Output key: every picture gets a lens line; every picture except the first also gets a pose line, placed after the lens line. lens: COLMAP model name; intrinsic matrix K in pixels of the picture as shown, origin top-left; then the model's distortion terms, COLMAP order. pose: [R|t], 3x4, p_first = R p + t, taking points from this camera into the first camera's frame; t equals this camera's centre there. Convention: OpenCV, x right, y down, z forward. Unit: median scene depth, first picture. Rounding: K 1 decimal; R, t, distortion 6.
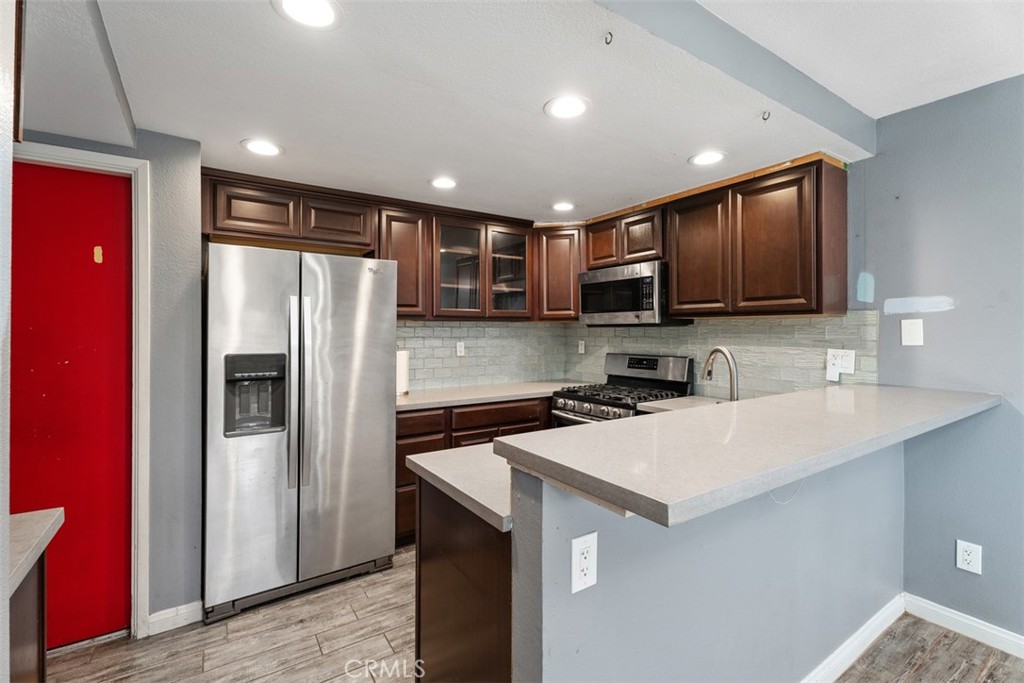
lens RADIAL K [[458.2, 0, 508.3], [0, 458.2, 327.4], [0, 0, 1]] dist [0.002773, -0.002485]
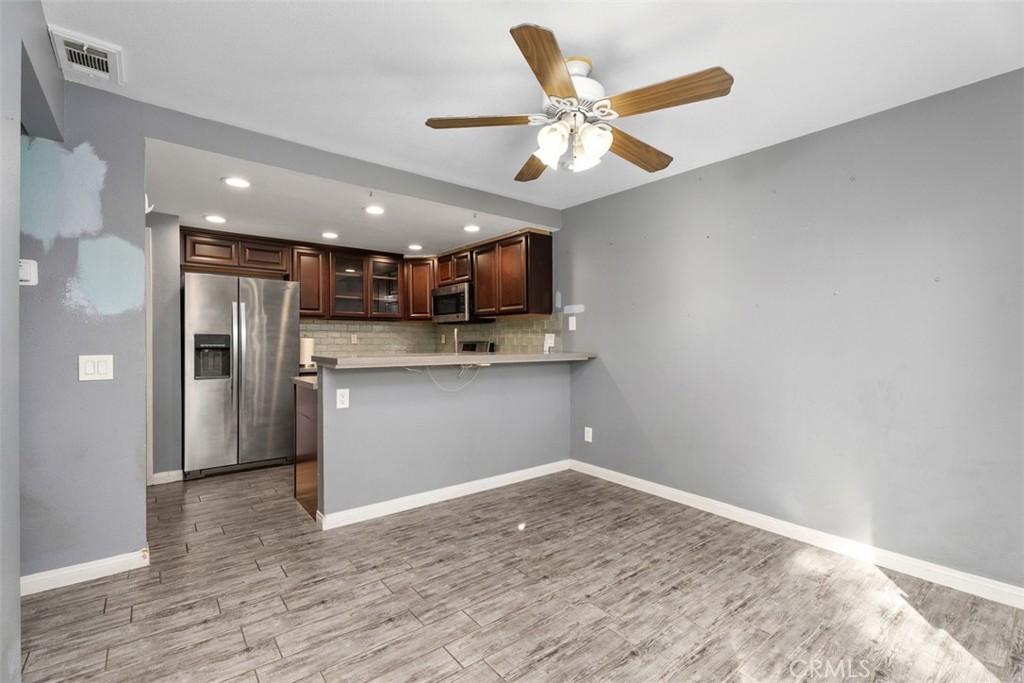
lens RADIAL K [[458.2, 0, 507.8], [0, 458.2, 343.8], [0, 0, 1]] dist [0.002773, -0.002485]
pose [[0.996398, 0.000260, 0.084797, 0.373156], [-0.001304, 0.999924, 0.012265, 0.060051], [-0.084787, -0.012332, 0.996323, -0.737541]]
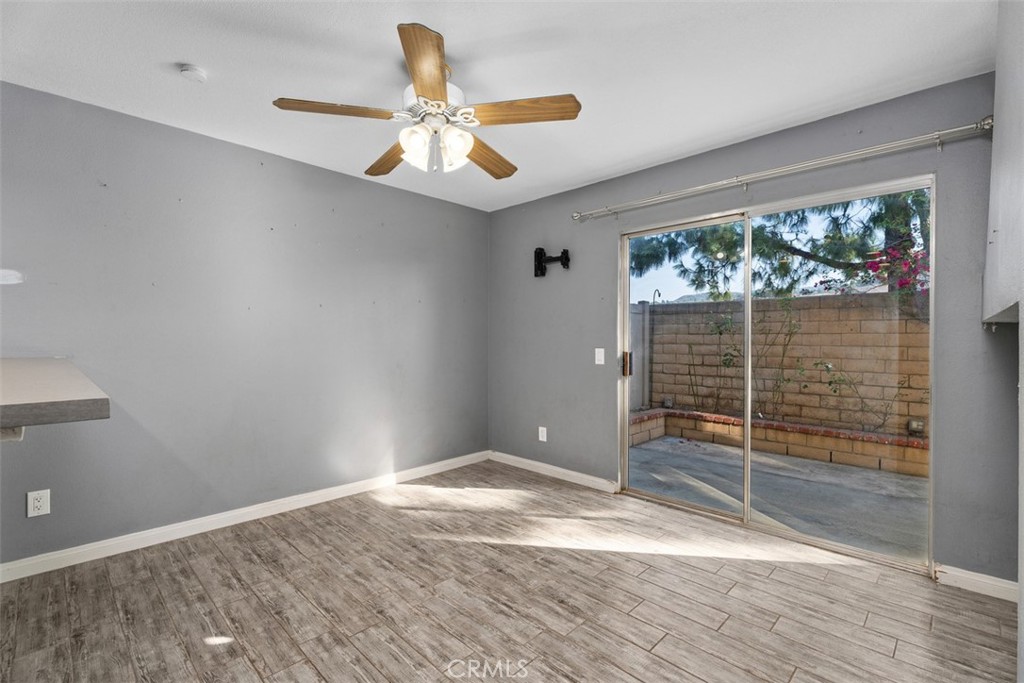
lens RADIAL K [[458.2, 0, 514.7], [0, 458.2, 336.7], [0, 0, 1]] dist [0.002773, -0.002485]
pose [[-0.214563, -0.004422, 0.976700, -0.266369], [-0.007303, 0.999969, 0.002923, 0.057510], [-0.976683, -0.006505, -0.214588, 0.071196]]
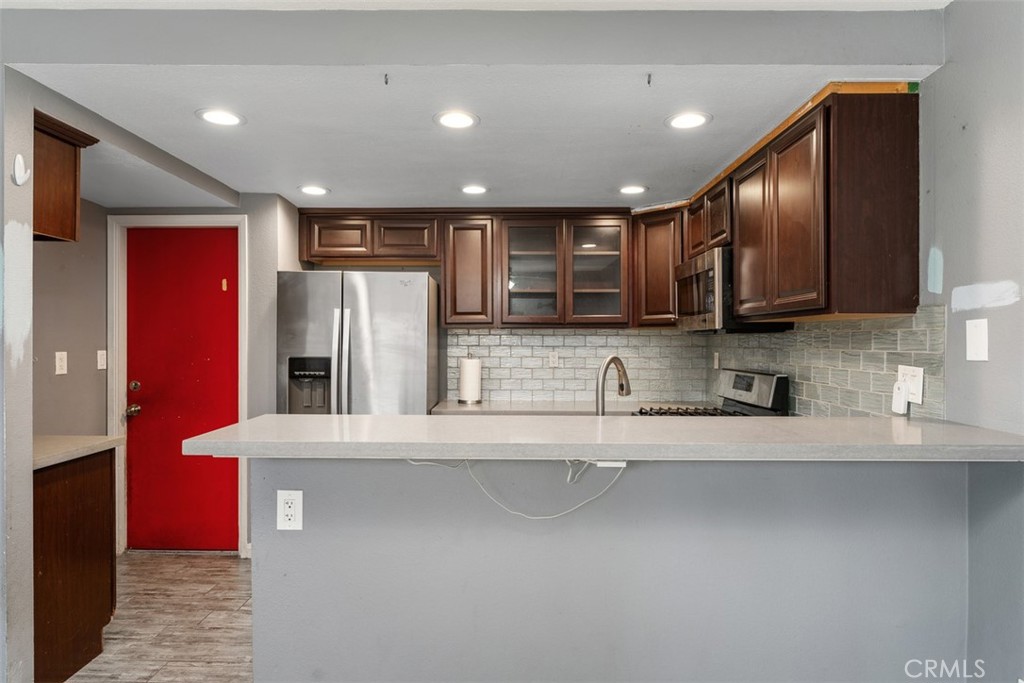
lens RADIAL K [[595.6, 0, 511.9], [0, 595.6, 343.3], [0, 0, 1]] dist [-0.006505, 0.001793]
pose [[0.827737, 0.004593, -0.561097, 0.672298], [0.001268, 0.999949, 0.010055, 0.005109], [0.561114, -0.009034, 0.827689, -0.024187]]
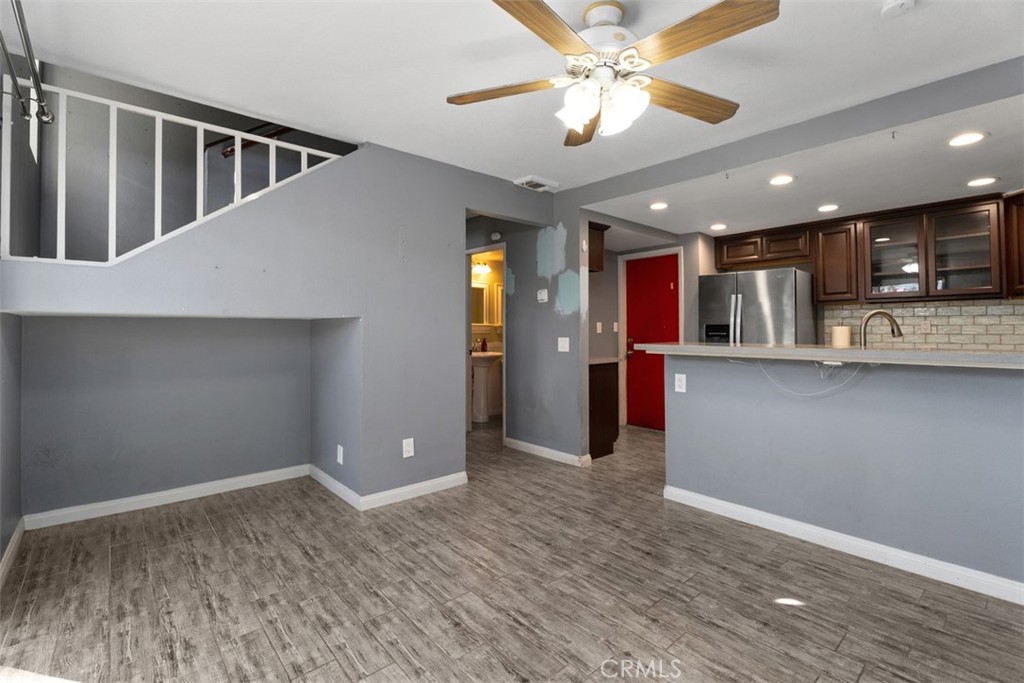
lens RADIAL K [[458.2, 0, 510.1], [0, 458.2, 325.4], [0, 0, 1]] dist [0.002773, -0.002485]
pose [[0.126262, -0.010364, -0.991943, 1.198904], [0.007271, 0.999928, -0.009522, 0.064823], [0.991970, -0.006010, 0.126329, -0.186156]]
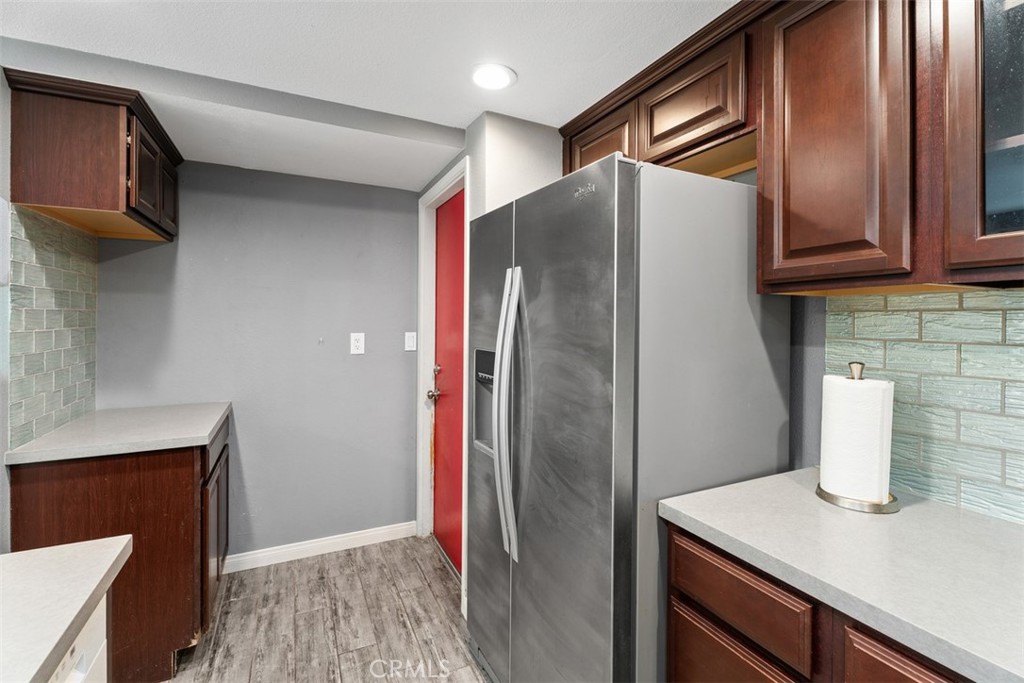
lens RADIAL K [[458.2, 0, 519.9], [0, 458.2, 320.0], [0, 0, 1]] dist [0.002773, -0.002485]
pose [[-0.129790, -0.005434, -0.991527, 0.171646], [-0.001353, 0.999985, -0.005303, 0.010244], [0.991541, 0.000653, -0.129796, 0.957456]]
